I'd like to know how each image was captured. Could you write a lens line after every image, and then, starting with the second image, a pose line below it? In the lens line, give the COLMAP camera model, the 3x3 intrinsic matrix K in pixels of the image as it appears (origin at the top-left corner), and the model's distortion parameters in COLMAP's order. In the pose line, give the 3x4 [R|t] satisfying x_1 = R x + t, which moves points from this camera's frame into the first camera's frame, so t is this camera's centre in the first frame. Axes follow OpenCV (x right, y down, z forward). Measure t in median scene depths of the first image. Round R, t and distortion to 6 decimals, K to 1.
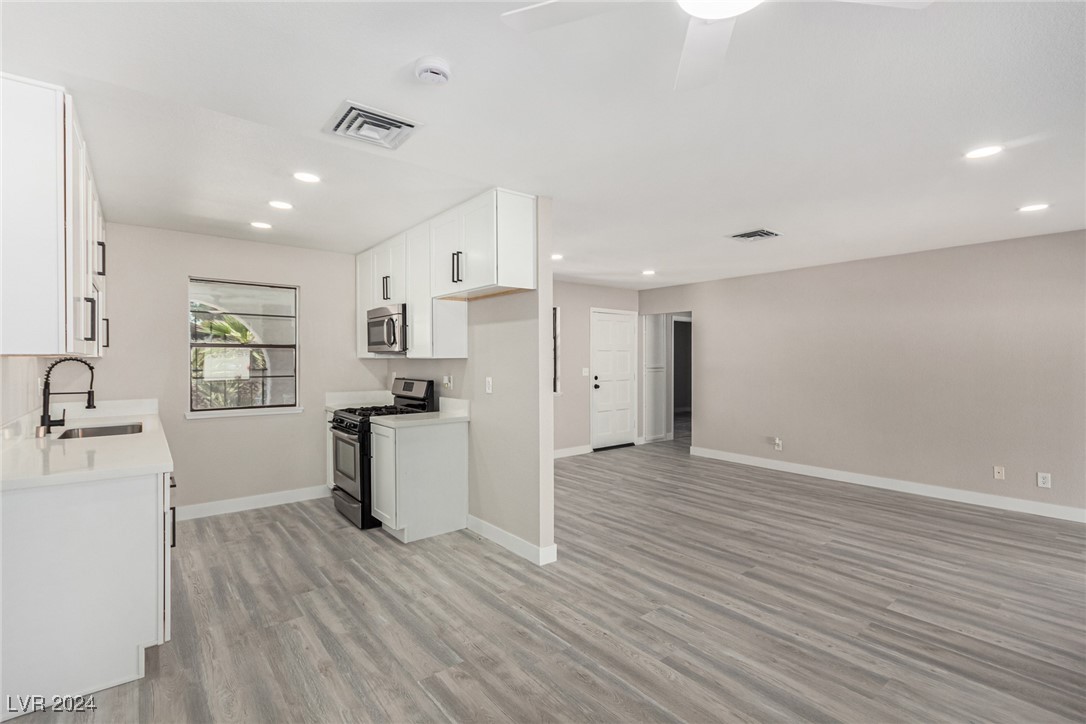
lens RADIAL K [[488.2, 0, 541.7], [0, 488.2, 360.8], [0, 0, 1]] dist [0.002375, -0.000091]
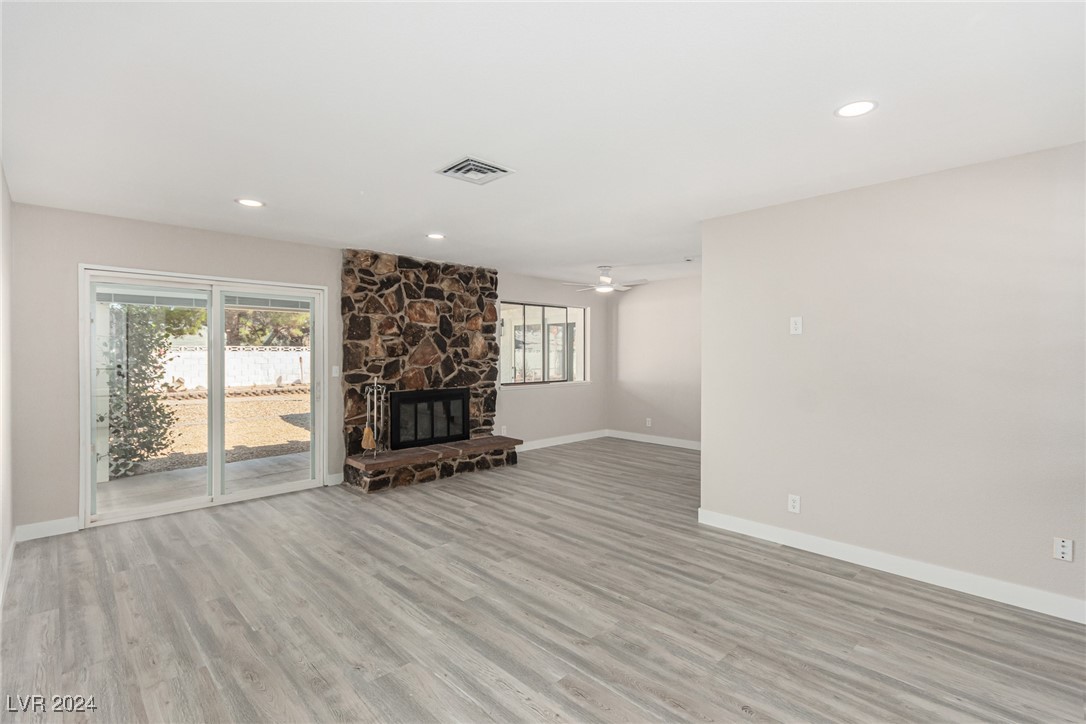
lens RADIAL K [[514.2, 0, 541.5], [0, 514.2, 359.6], [0, 0, 1]] dist [-0.001147, -0.000192]
pose [[-0.996000, 0.000885, -0.089353, 0.419019], [-0.000696, 0.999844, 0.017655, -0.007208], [0.089355, 0.017646, -0.995844, 1.765505]]
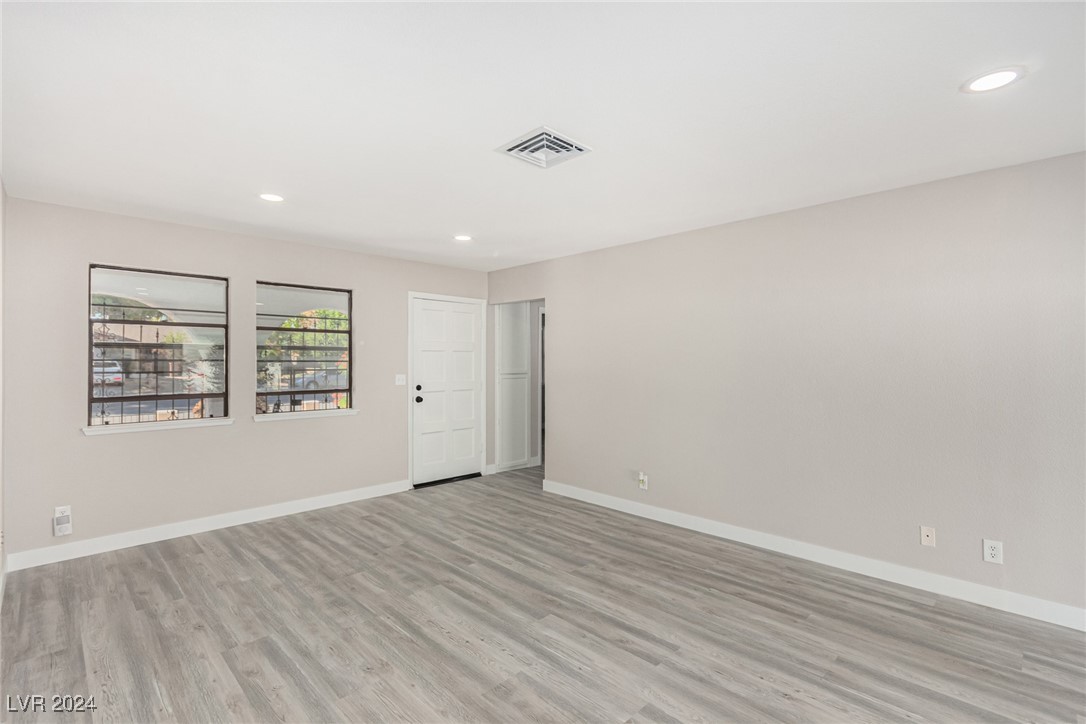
lens RADIAL K [[494.0, 0, 538.5], [0, 494.0, 363.4], [0, 0, 1]] dist [0.000013, 0.000350]
pose [[0.995001, 0.001524, 0.099856, 0.380090], [-0.001478, 0.999999, -0.000539, -0.002593], [-0.099857, 0.000389, 0.995002, 0.428448]]
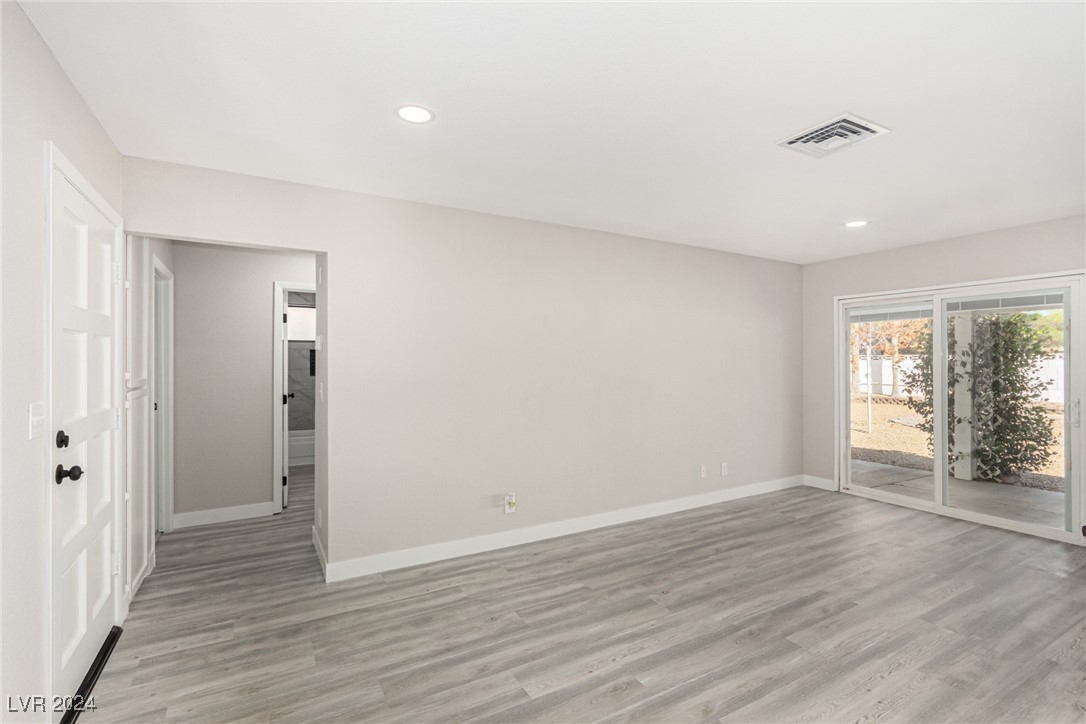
lens RADIAL K [[499.0, 0, 550.9], [0, 499.0, 362.0], [0, 0, 1]] dist [0.001338, 0.000230]
pose [[0.156333, 0.000053, 0.987704, -0.173817], [0.006204, 0.999980, -0.001035, -0.004033], [-0.987685, 0.006289, 0.156329, 1.258445]]
